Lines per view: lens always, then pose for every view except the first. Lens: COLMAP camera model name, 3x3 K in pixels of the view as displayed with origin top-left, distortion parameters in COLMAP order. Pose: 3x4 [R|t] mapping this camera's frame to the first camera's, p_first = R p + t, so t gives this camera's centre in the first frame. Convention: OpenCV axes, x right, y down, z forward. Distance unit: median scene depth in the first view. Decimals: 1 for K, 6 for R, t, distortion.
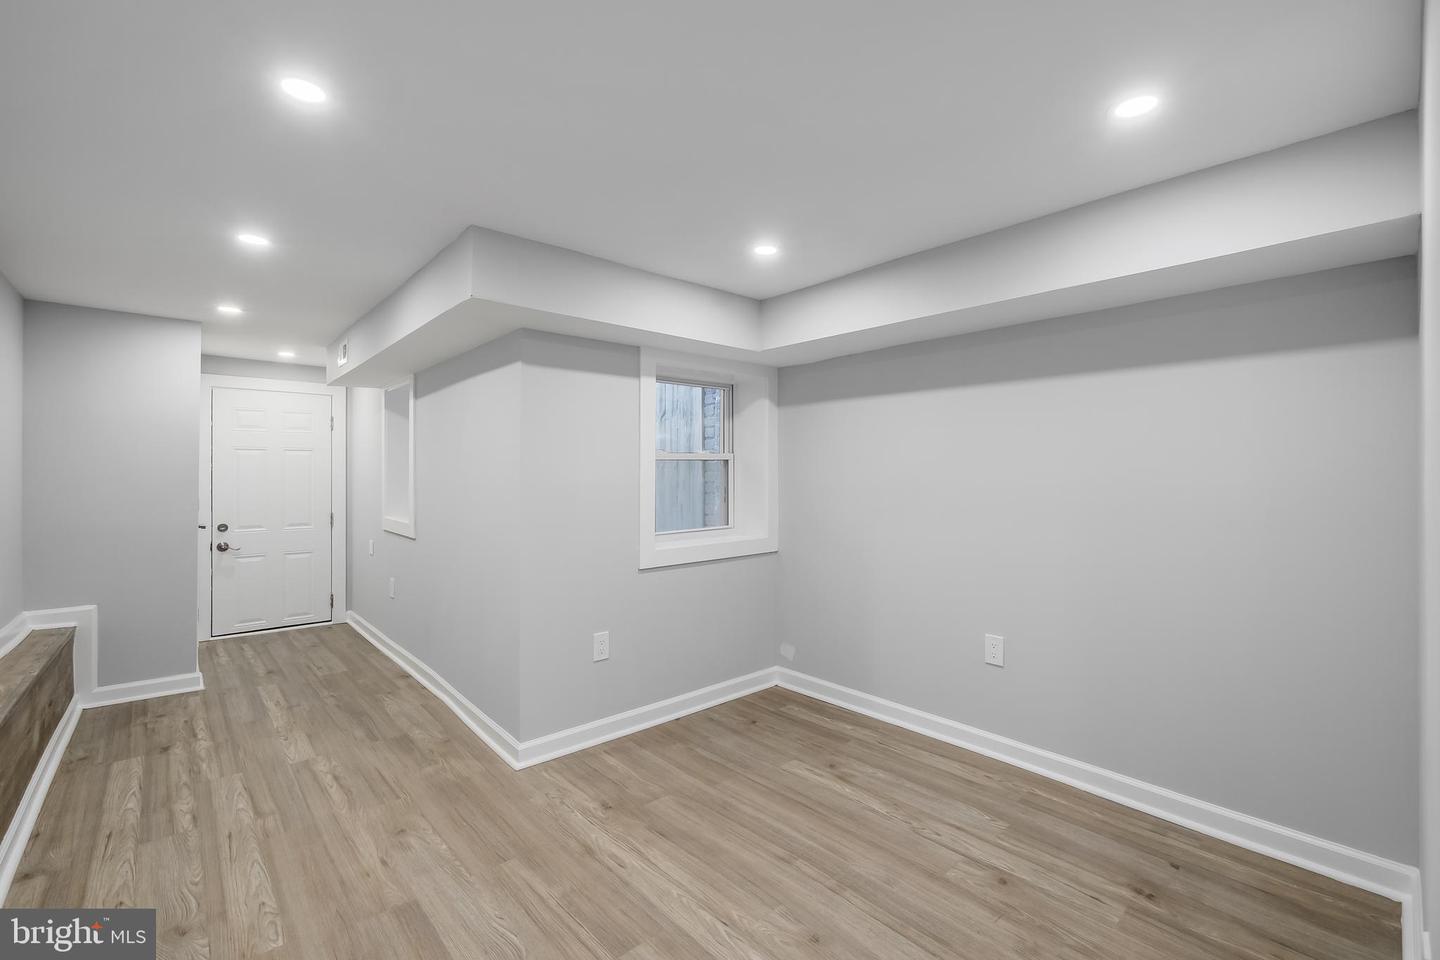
lens RADIAL K [[622.0, 0, 717.8], [0, 622.0, 474.8], [0, 0, 1]] dist [-0.000553, 0.000656]
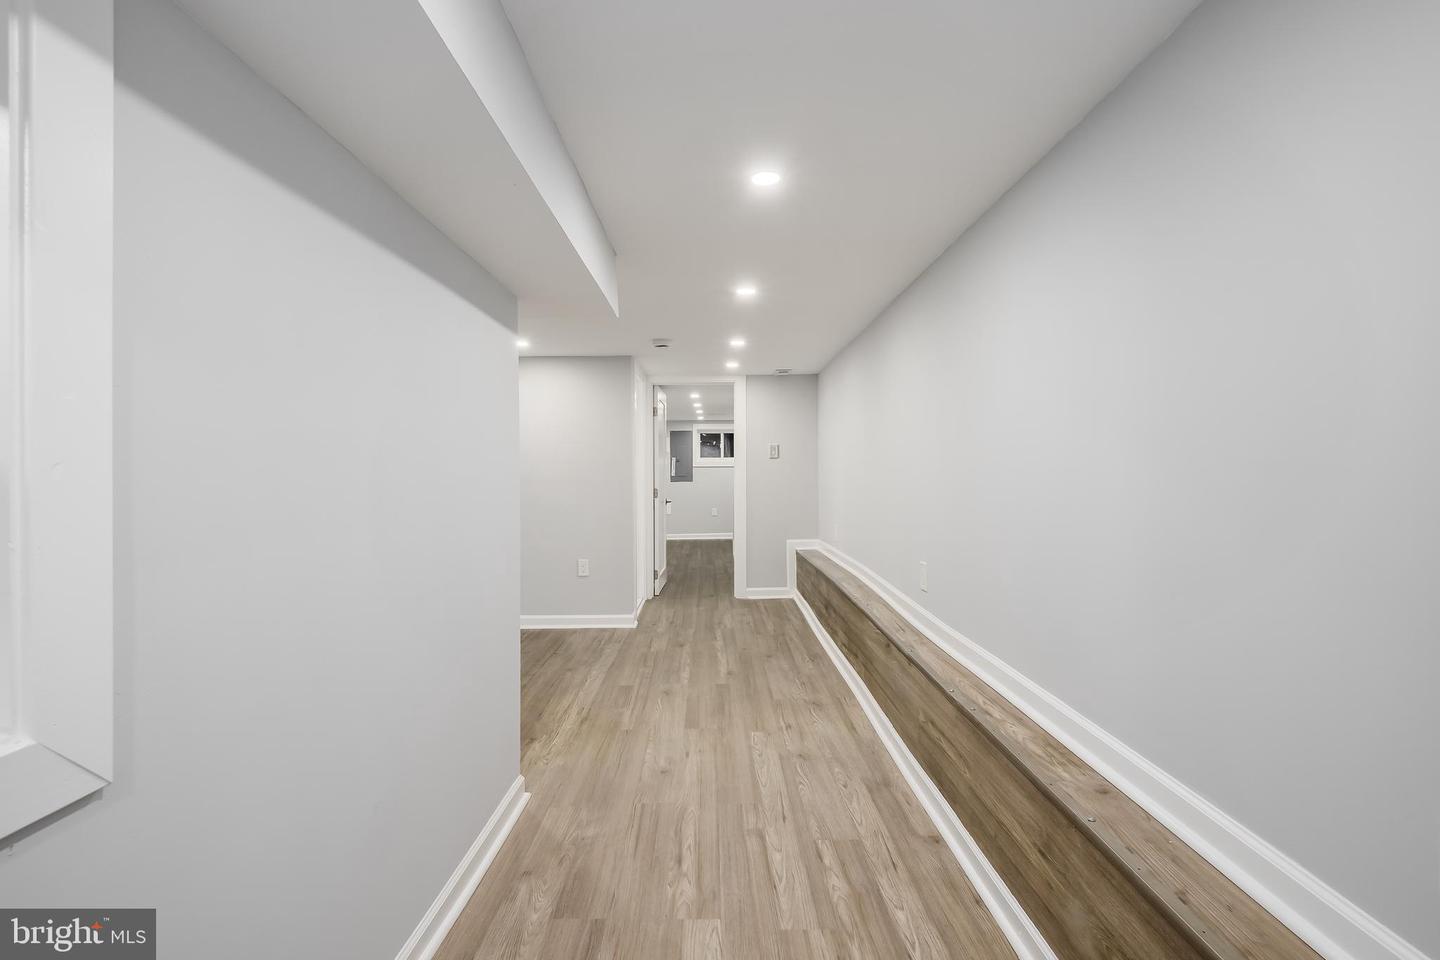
lens RADIAL K [[622.0, 0, 717.8], [0, 622.0, 474.8], [0, 0, 1]] dist [-0.000553, 0.000656]
pose [[-0.756082, 0.000083, 0.654477, -1.356796], [0.004486, 0.999977, 0.005055, 0.009631], [-0.654462, 0.006758, -0.756065, 1.821020]]
